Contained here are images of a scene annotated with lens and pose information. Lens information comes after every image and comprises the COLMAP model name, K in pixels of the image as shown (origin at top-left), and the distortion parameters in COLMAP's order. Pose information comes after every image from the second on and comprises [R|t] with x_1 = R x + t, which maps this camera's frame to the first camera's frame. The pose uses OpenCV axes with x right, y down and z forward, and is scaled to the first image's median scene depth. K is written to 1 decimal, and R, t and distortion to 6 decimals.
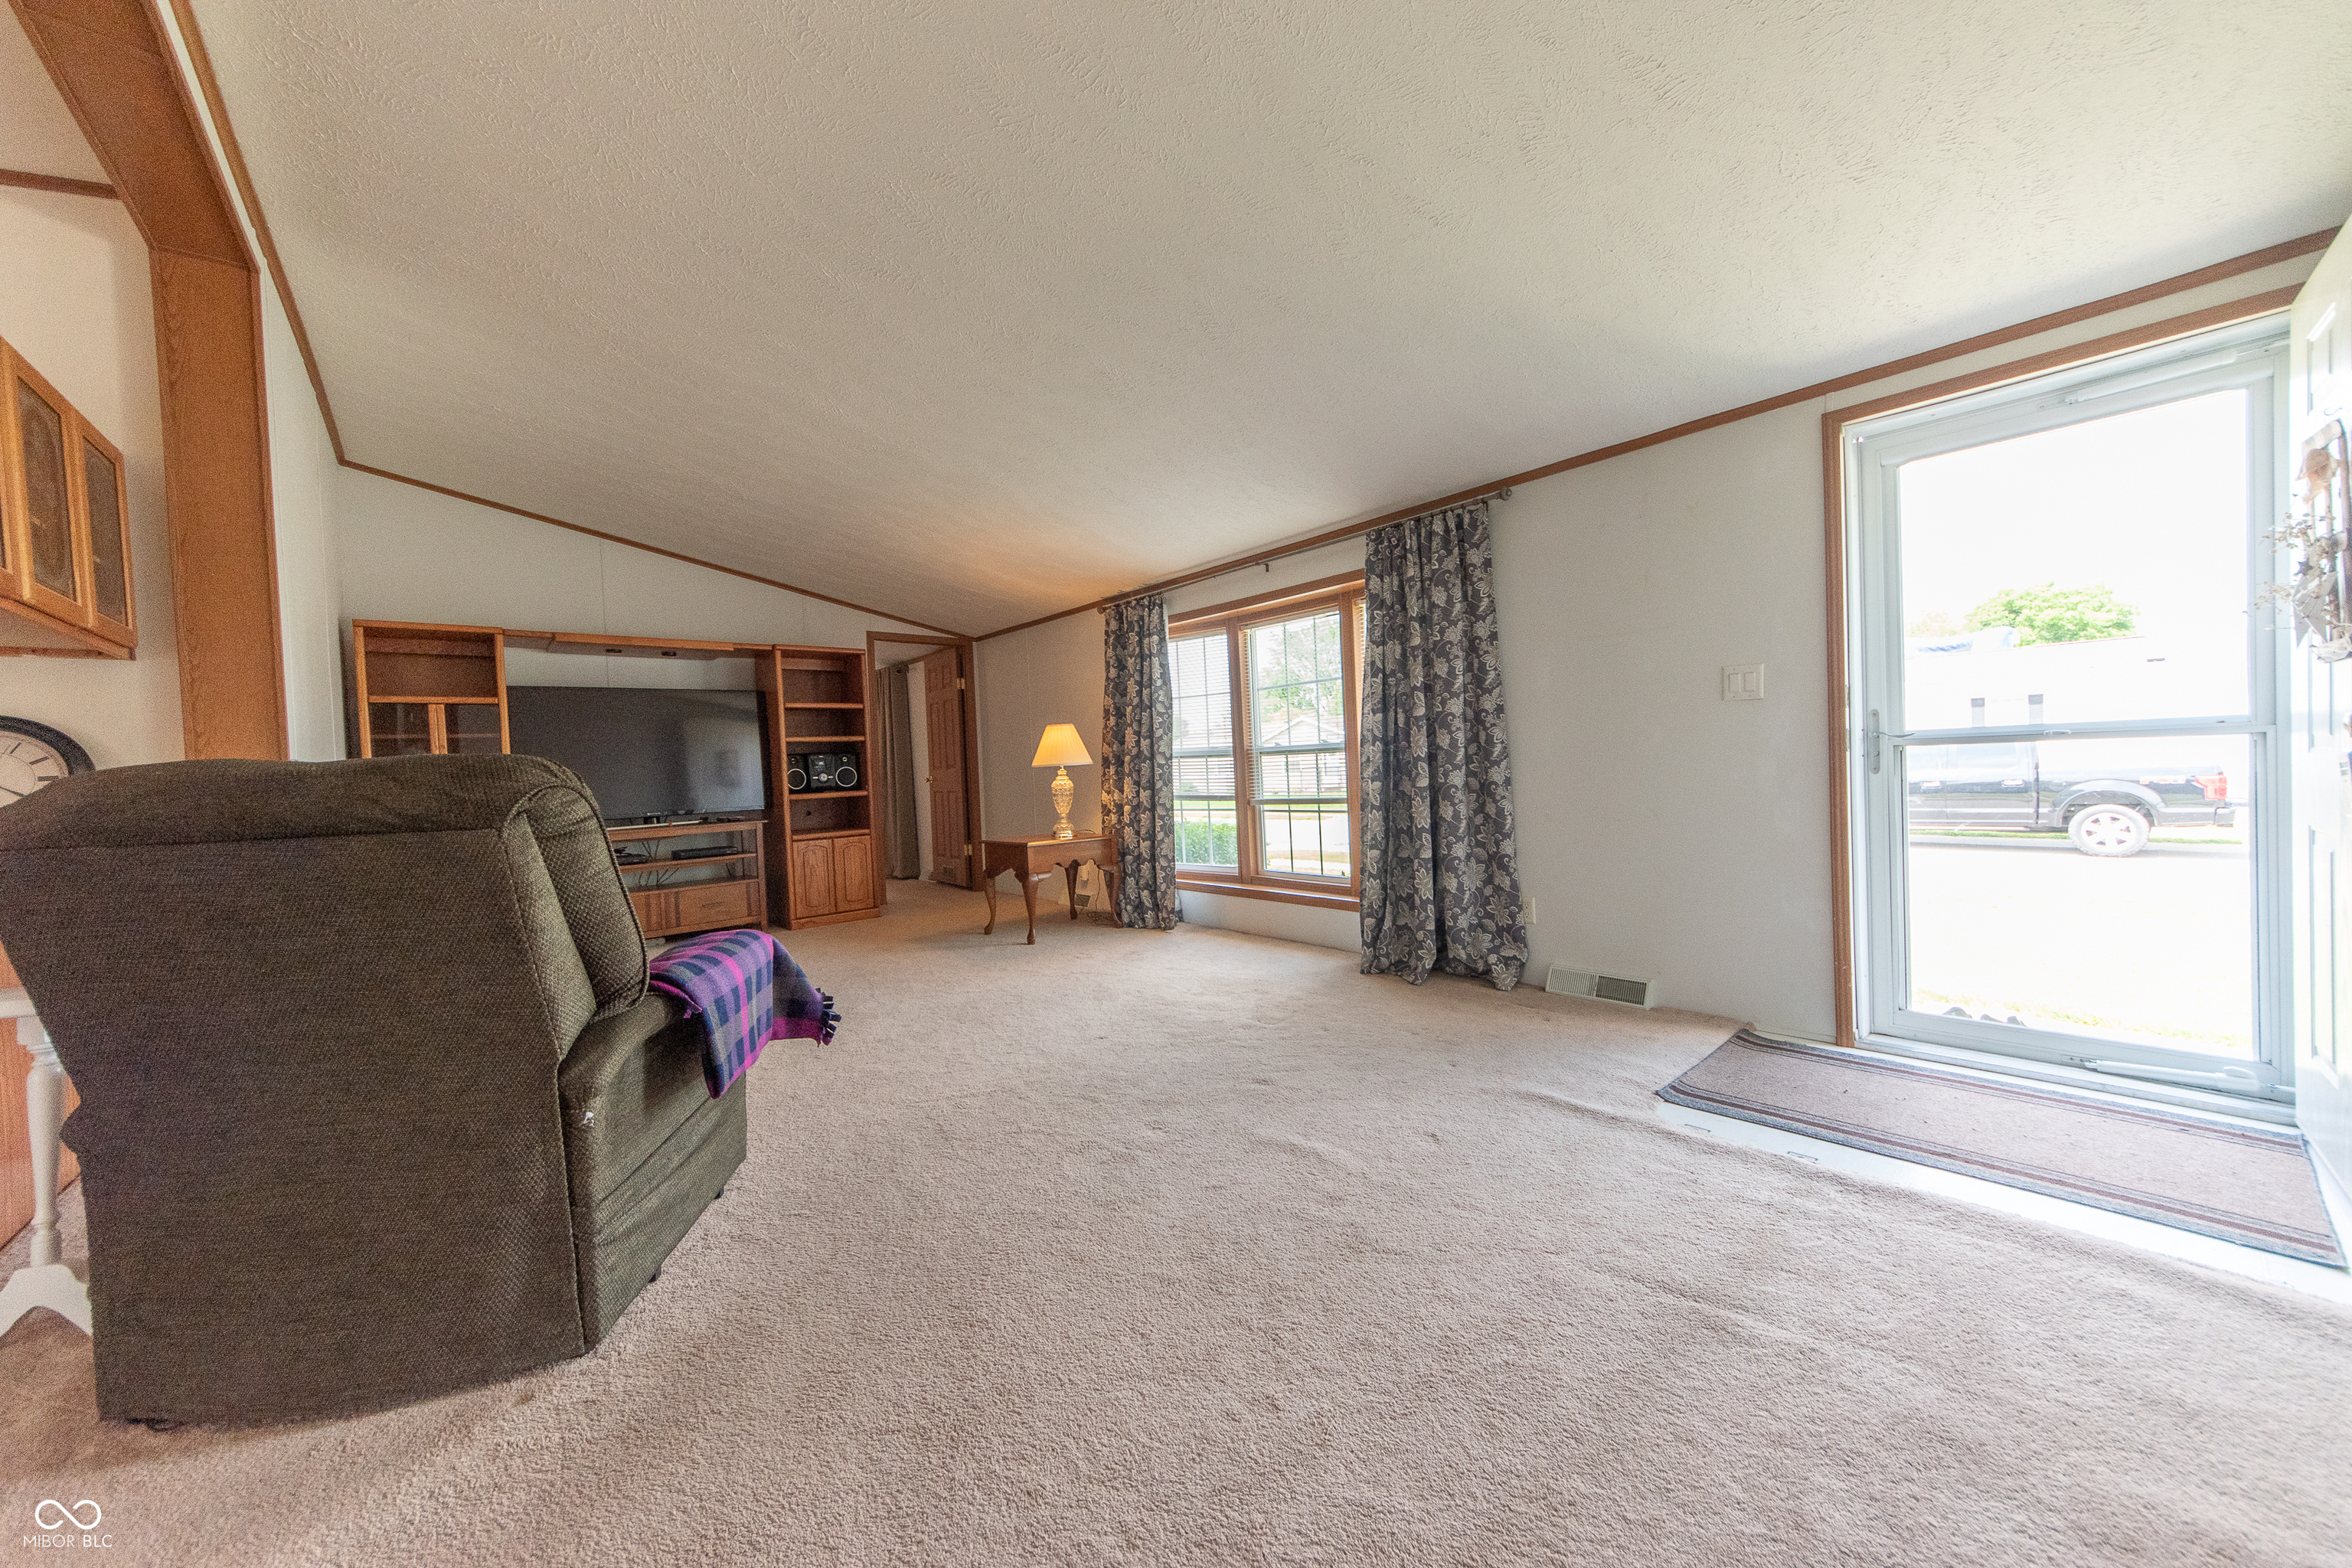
lens RADIAL K [[845.2, 0, 1176.0], [0, 845.2, 784.0], [0, 0, 1]] dist [0.001356, -0.000214]
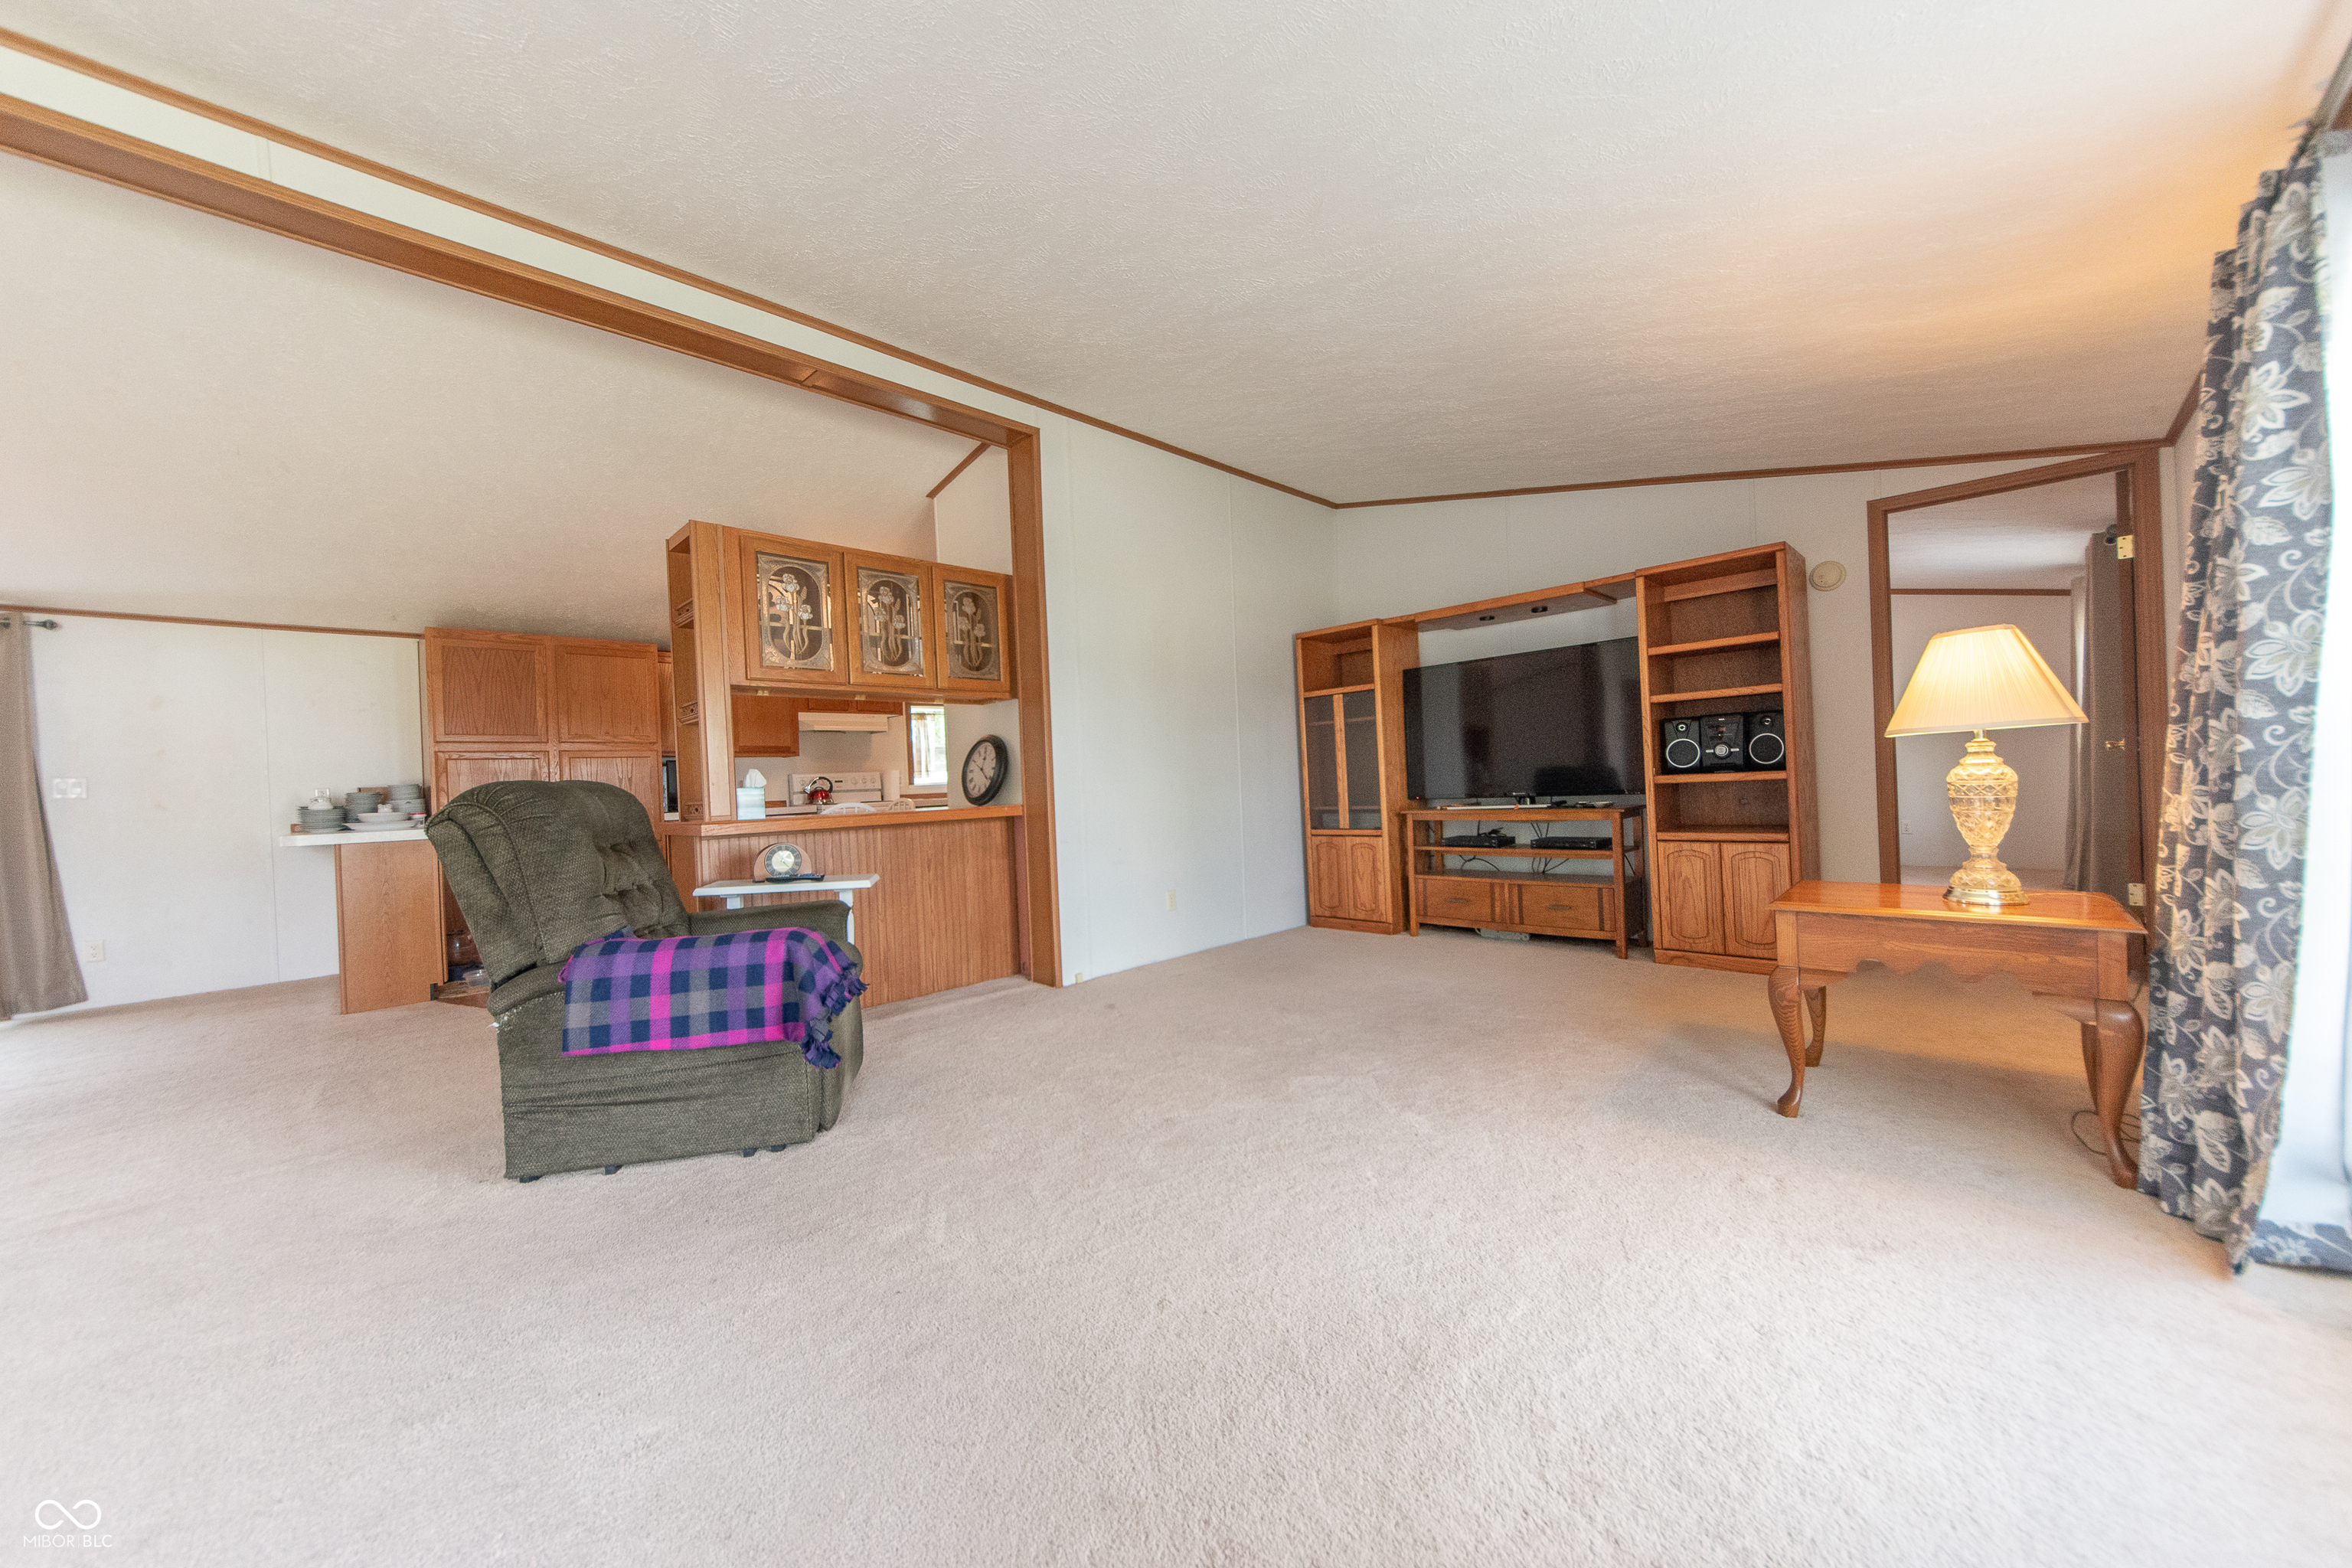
lens RADIAL K [[845.2, 0, 1176.0], [0, 845.2, 784.0], [0, 0, 1]] dist [0.001356, -0.000214]
pose [[0.088494, 0.040793, -0.995241, 0.243062], [0.020008, 0.998887, 0.042721, -0.021146], [0.995876, -0.023693, 0.087579, 0.572661]]
